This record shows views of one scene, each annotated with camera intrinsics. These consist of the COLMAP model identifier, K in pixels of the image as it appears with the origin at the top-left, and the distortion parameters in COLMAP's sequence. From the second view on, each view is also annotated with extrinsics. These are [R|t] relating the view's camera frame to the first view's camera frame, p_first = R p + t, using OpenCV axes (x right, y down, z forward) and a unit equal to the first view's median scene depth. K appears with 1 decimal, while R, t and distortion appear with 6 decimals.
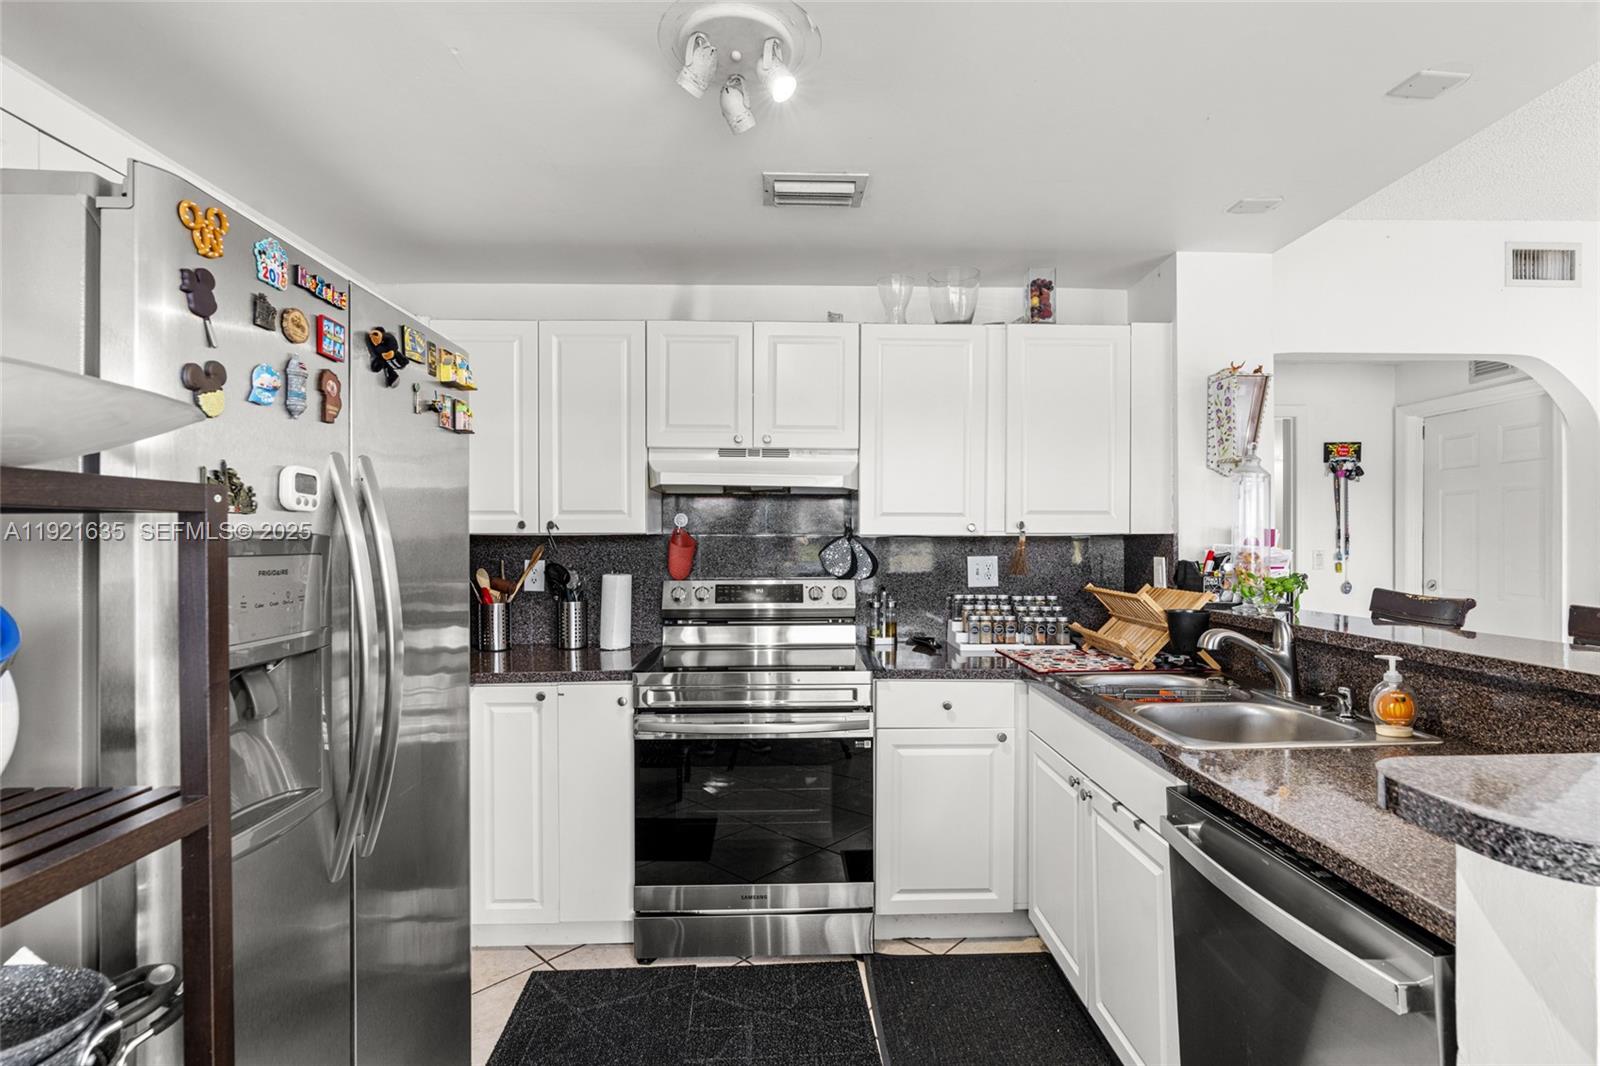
lens RADIAL K [[735.3, 0, 800.0], [0, 735.3, 533.0], [0, 0, 1]] dist [0.003177, 0.000300]
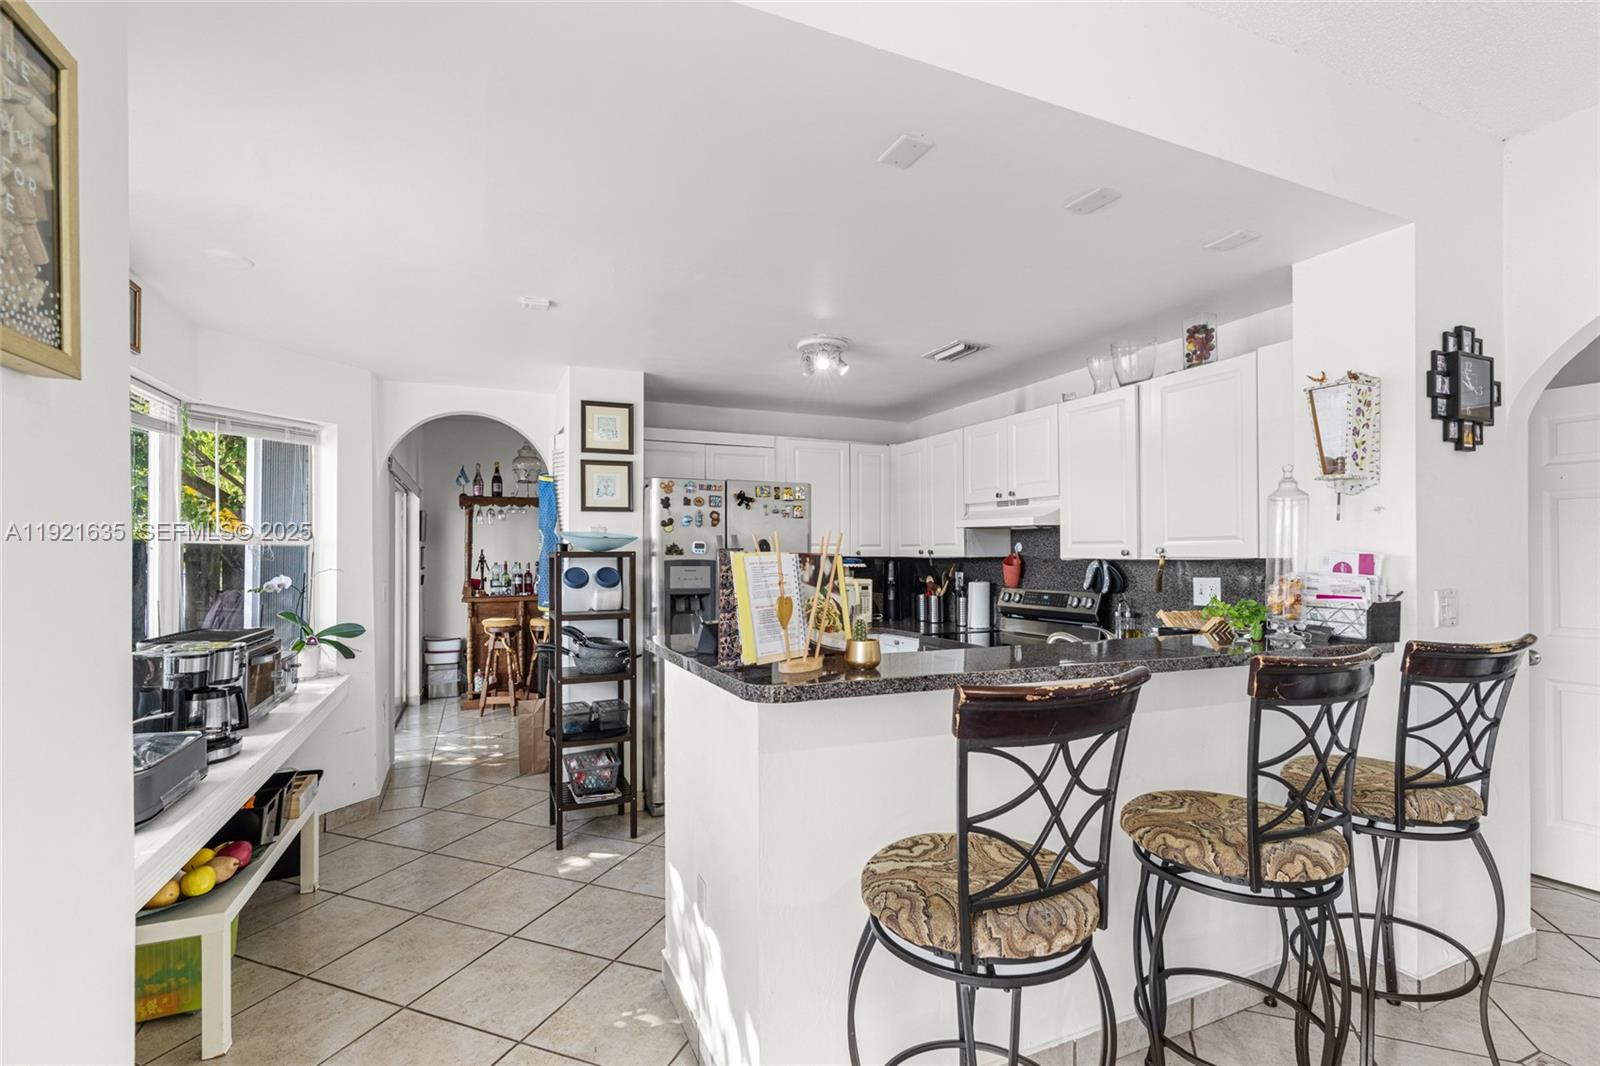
lens RADIAL K [[722.0, 0, 800.2], [0, 722.0, 552.2], [0, 0, 1]] dist [-0.026621, 0.012293]
pose [[0.378080, -0.004194, -0.925764, 1.130962], [0.008869, 0.999960, -0.000908, -0.011765], [0.925731, -0.007867, 0.378102, 0.051010]]
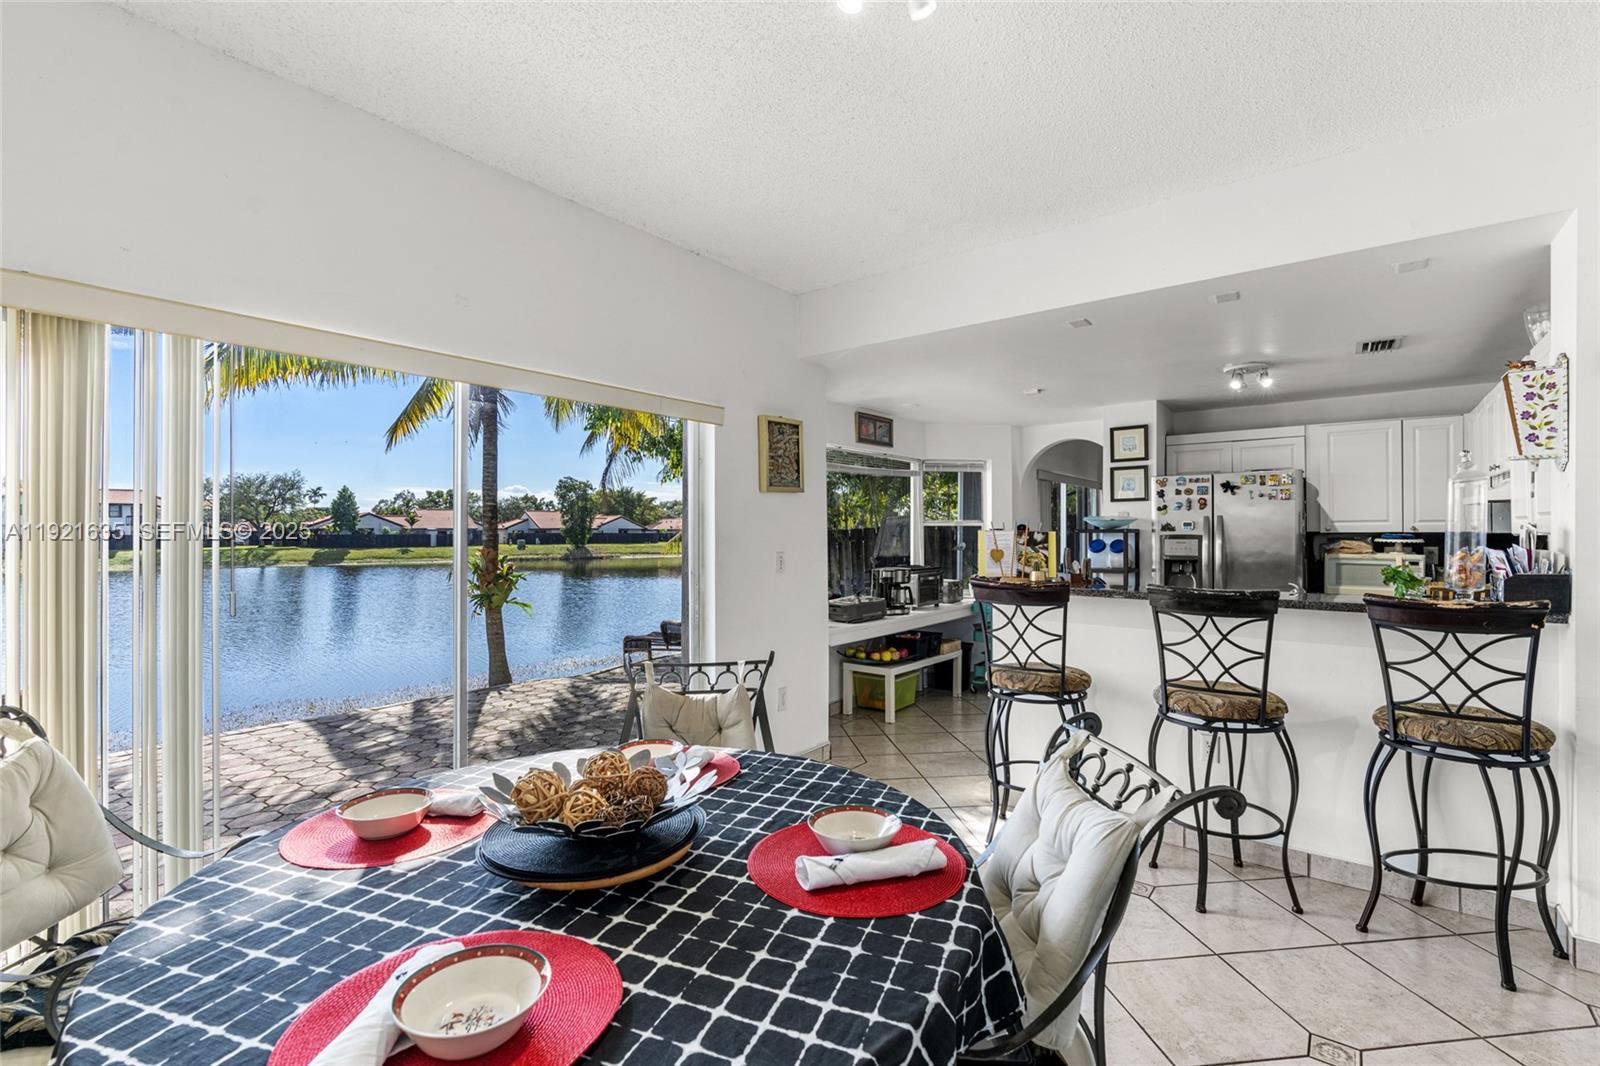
lens RADIAL K [[735.3, 0, 800.0], [0, 735.3, 533.0], [0, 0, 1]] dist [0.003177, 0.000300]
pose [[-0.652857, 0.002530, -0.757477, 1.904875], [0.008583, 0.999955, -0.004057, -0.005244], [0.757432, -0.009150, -0.652850, 0.911731]]
